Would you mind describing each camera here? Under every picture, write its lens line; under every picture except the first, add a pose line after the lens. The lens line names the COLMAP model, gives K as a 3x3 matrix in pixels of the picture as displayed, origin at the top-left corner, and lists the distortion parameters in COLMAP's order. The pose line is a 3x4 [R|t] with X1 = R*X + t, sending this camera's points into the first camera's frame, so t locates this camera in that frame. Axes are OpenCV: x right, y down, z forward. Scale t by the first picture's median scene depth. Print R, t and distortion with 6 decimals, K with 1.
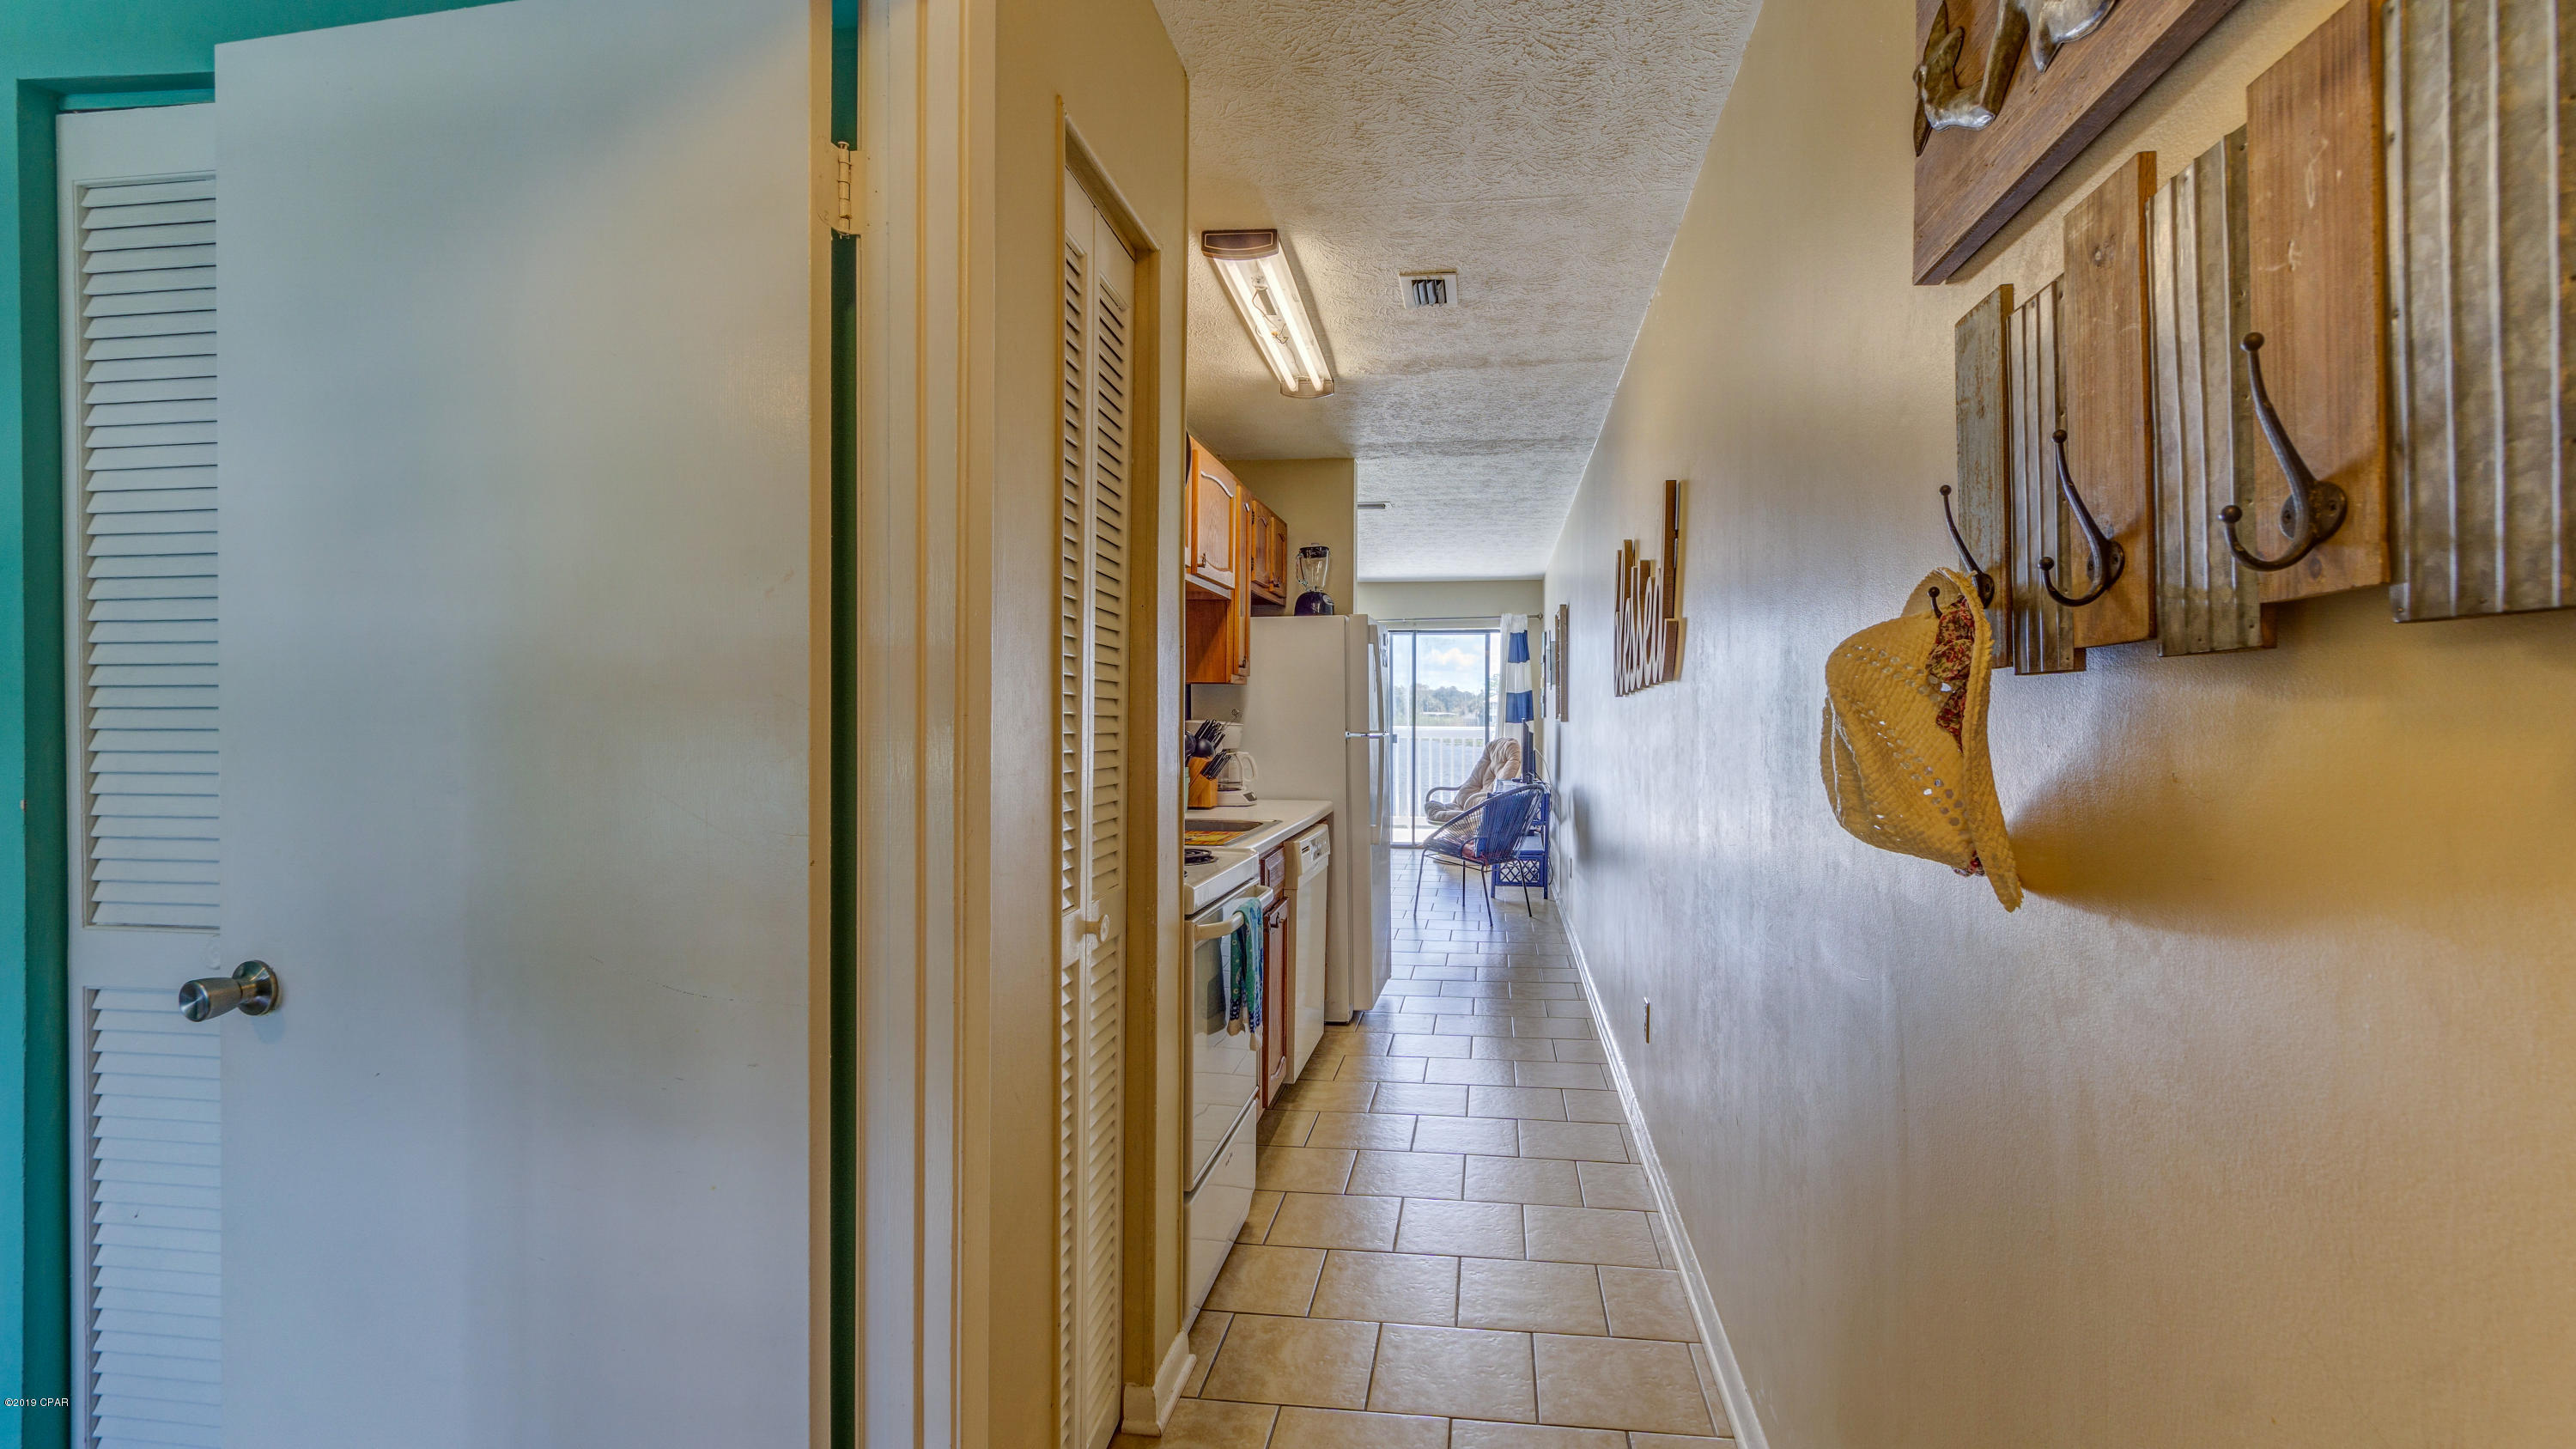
lens RADIAL K [[1145.7, 0, 1305.0], [0, 1145.7, 705.8], [0, 0, 1]] dist [-0.003314, 0.000300]
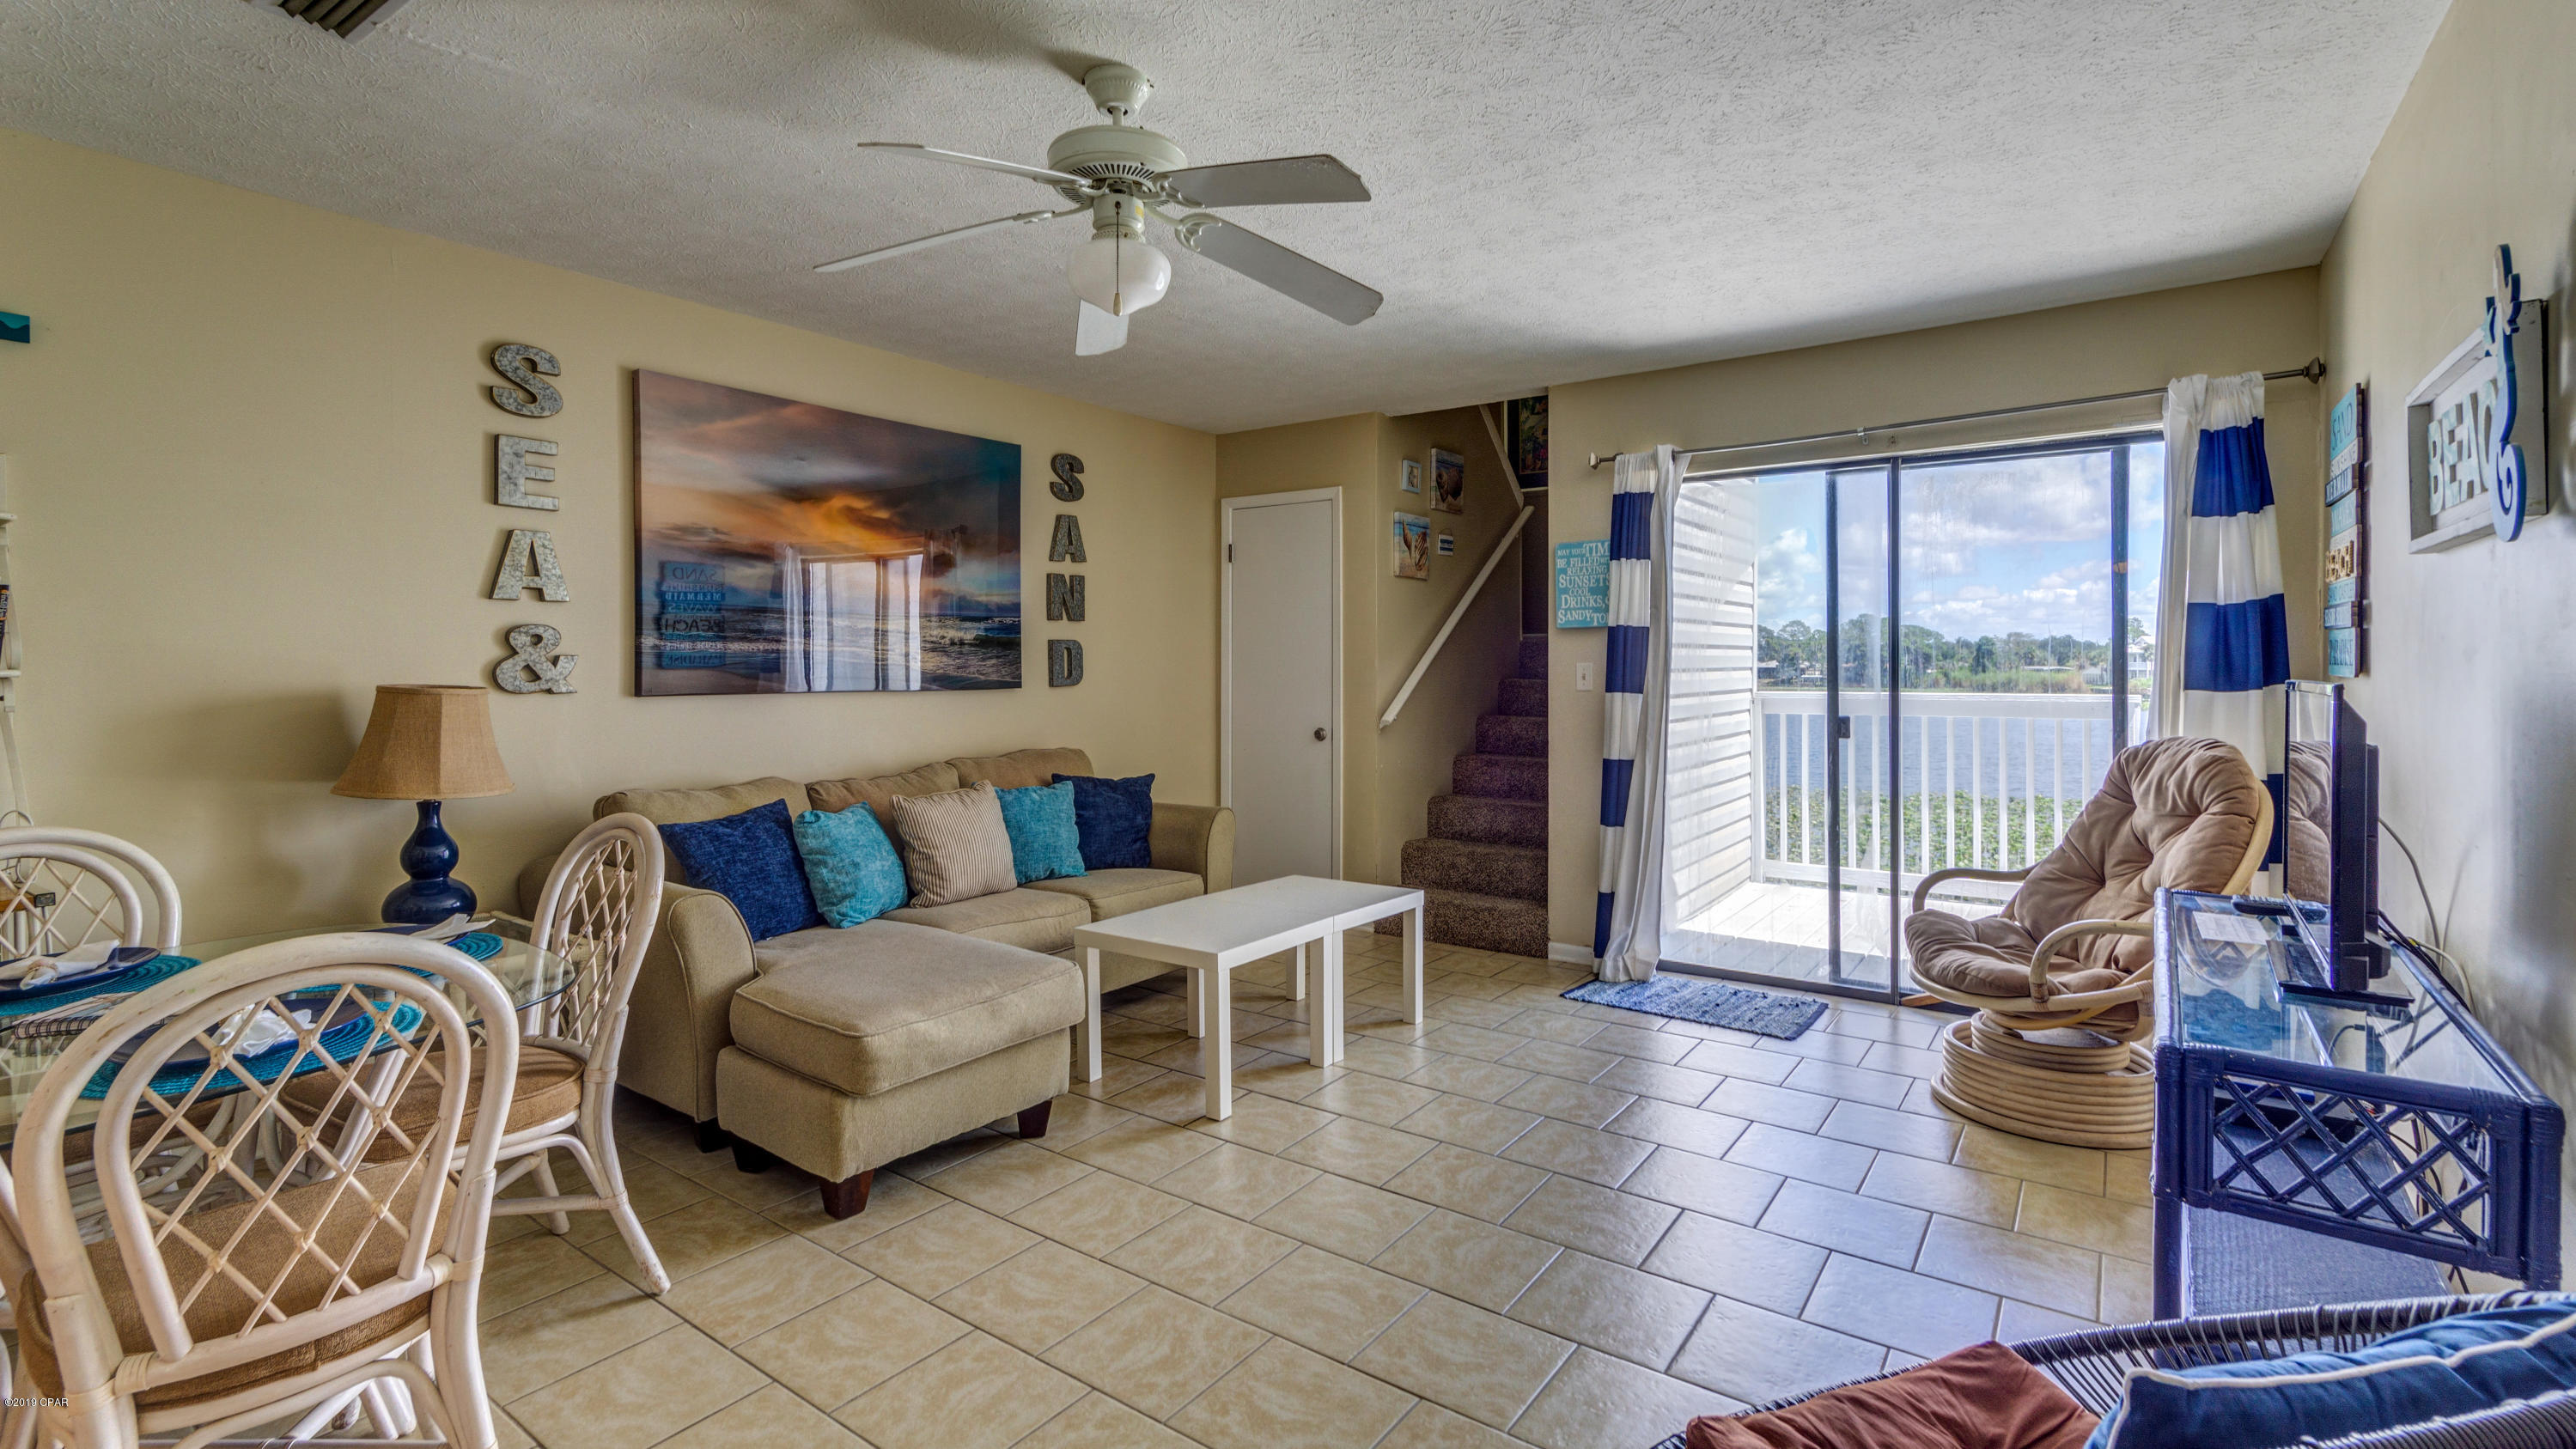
lens RADIAL K [[1145.5, 0, 1258.5], [0, 1145.5, 666.2], [0, 0, 1]] dist [-0.003314, 0.000300]
pose [[0.883348, -0.006913, -0.468667, 0.140358], [0.007999, 0.999968, 0.000328, 0.007812], [0.468650, -0.004039, 0.883375, 0.883153]]
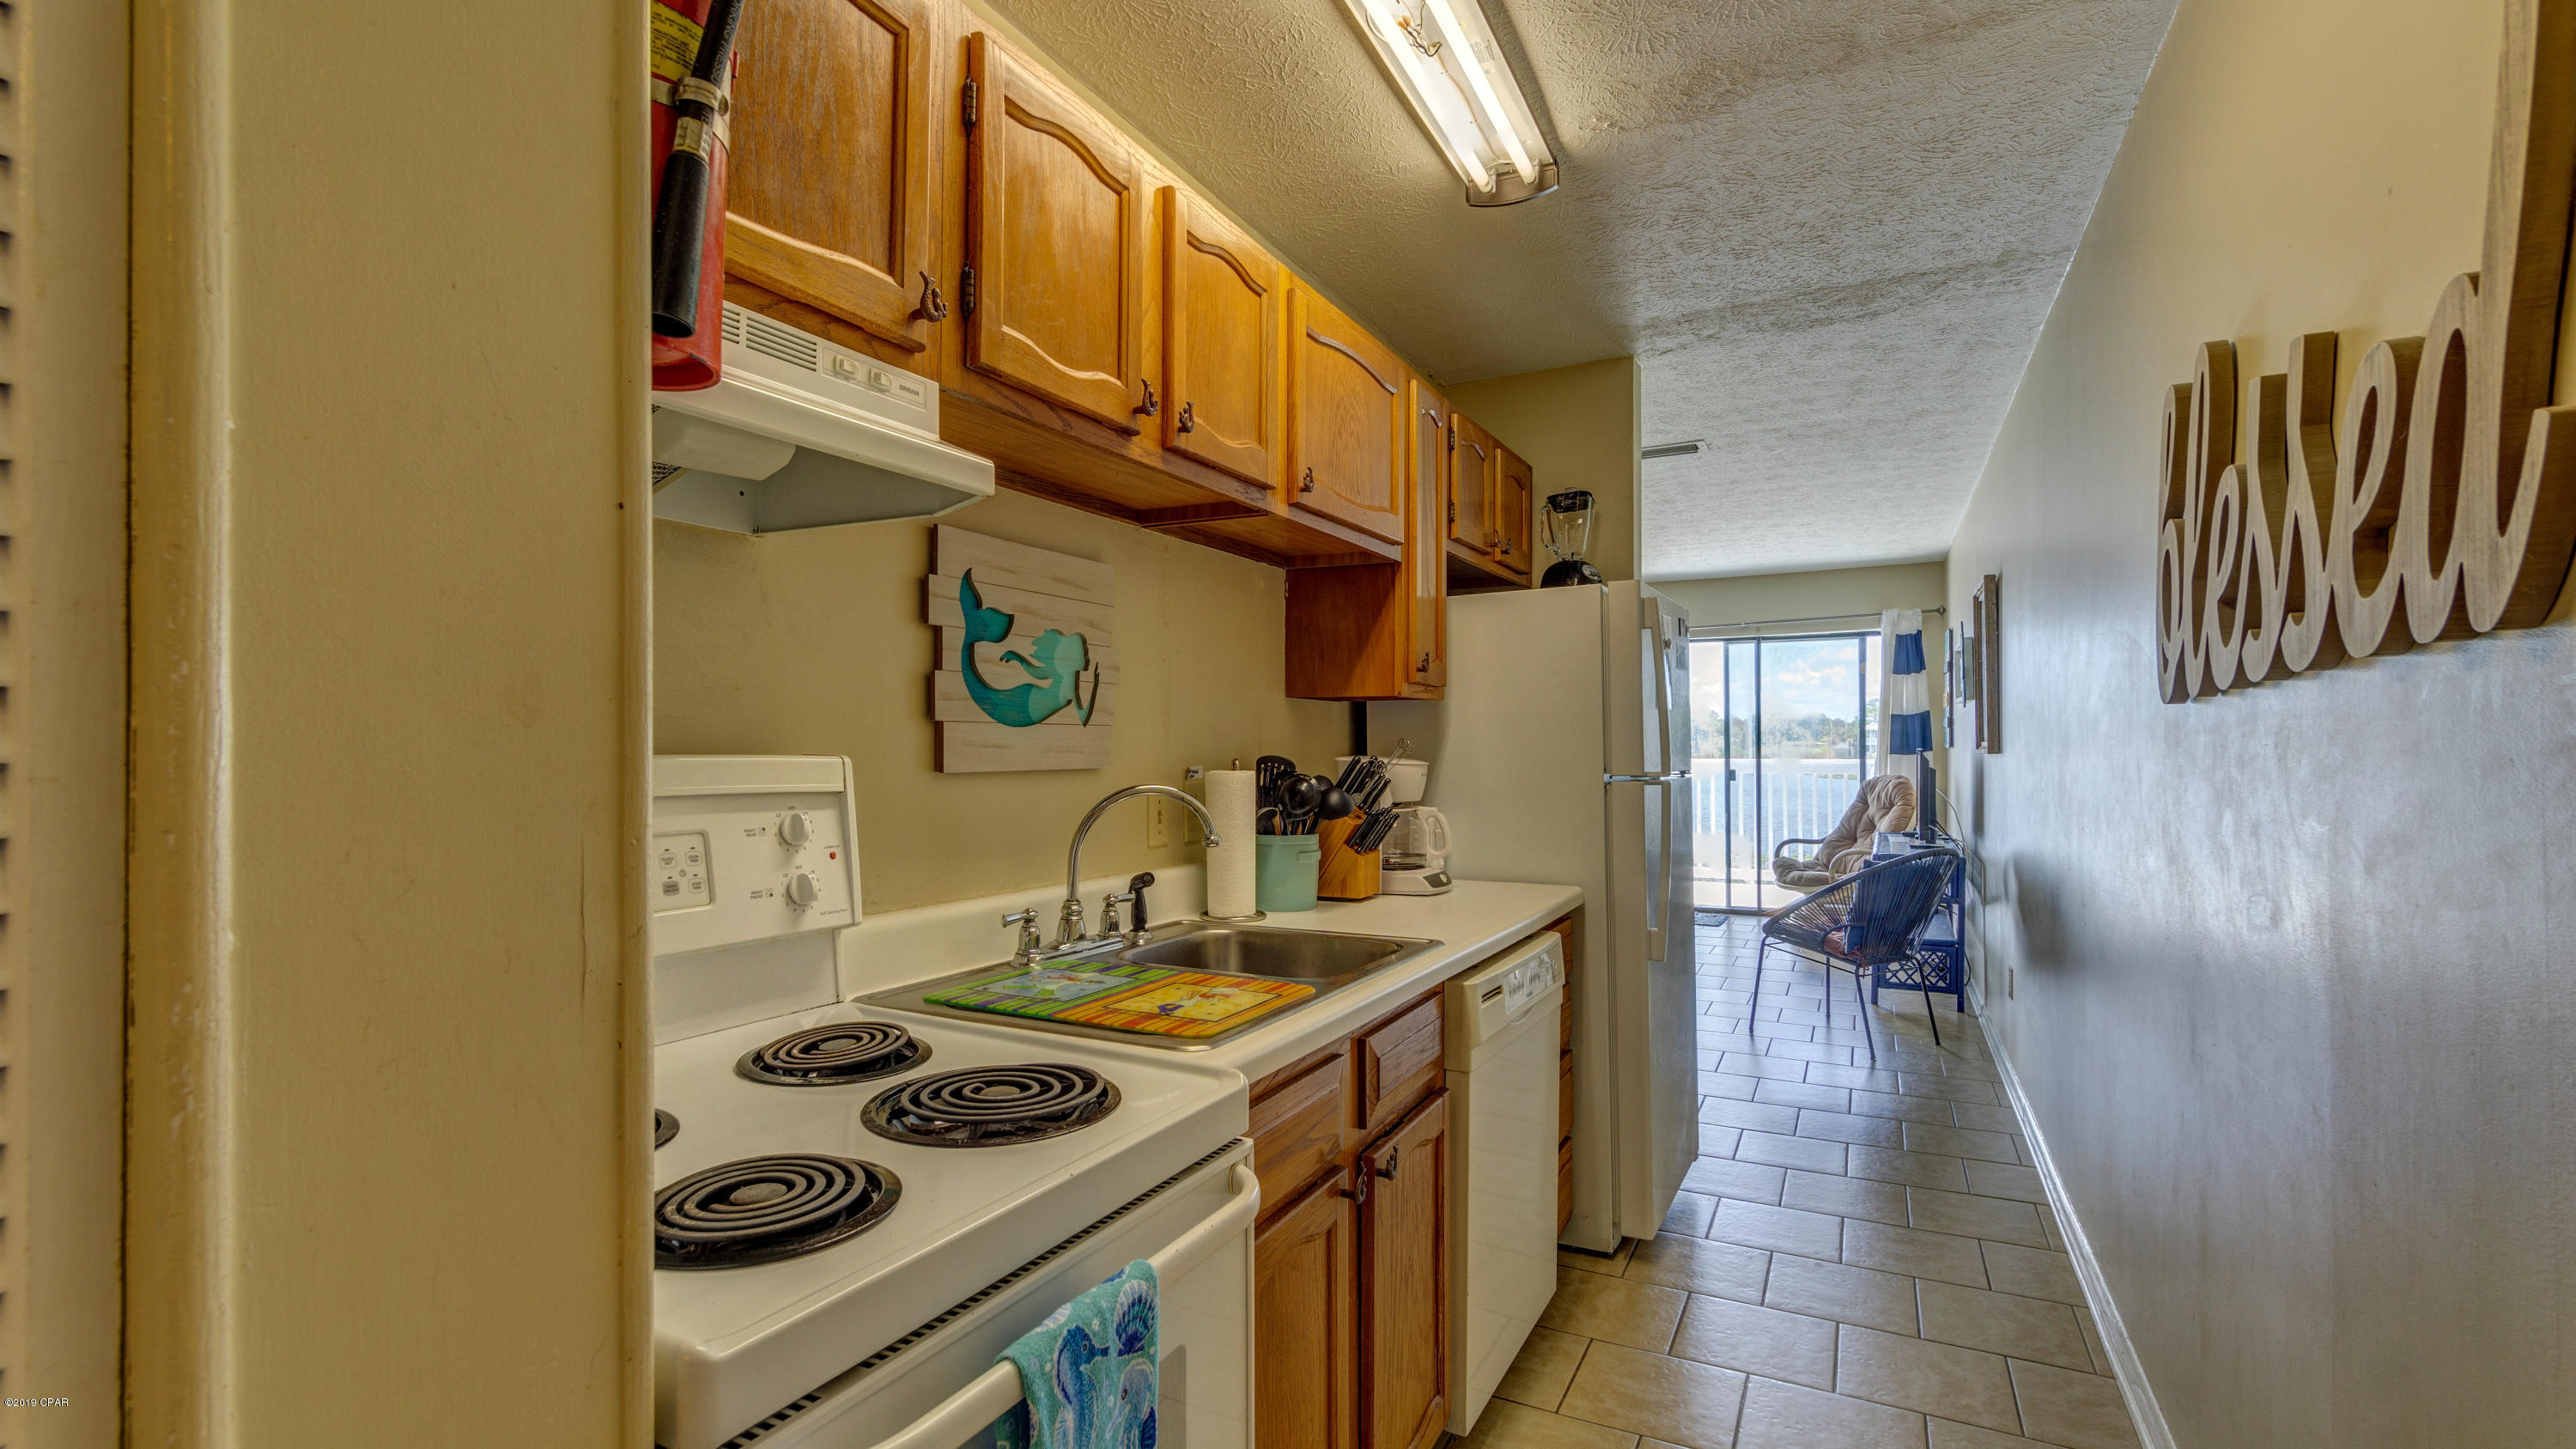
lens RADIAL K [[1145.7, 0, 1262.0], [0, 1145.7, 744.5], [0, 0, 1]] dist [-0.003314, 0.000300]
pose [[0.947291, -0.010495, -0.320203, 0.039283], [0.011792, 0.999928, 0.002112, 0.002613], [0.320158, -0.005776, 0.947347, 0.245641]]
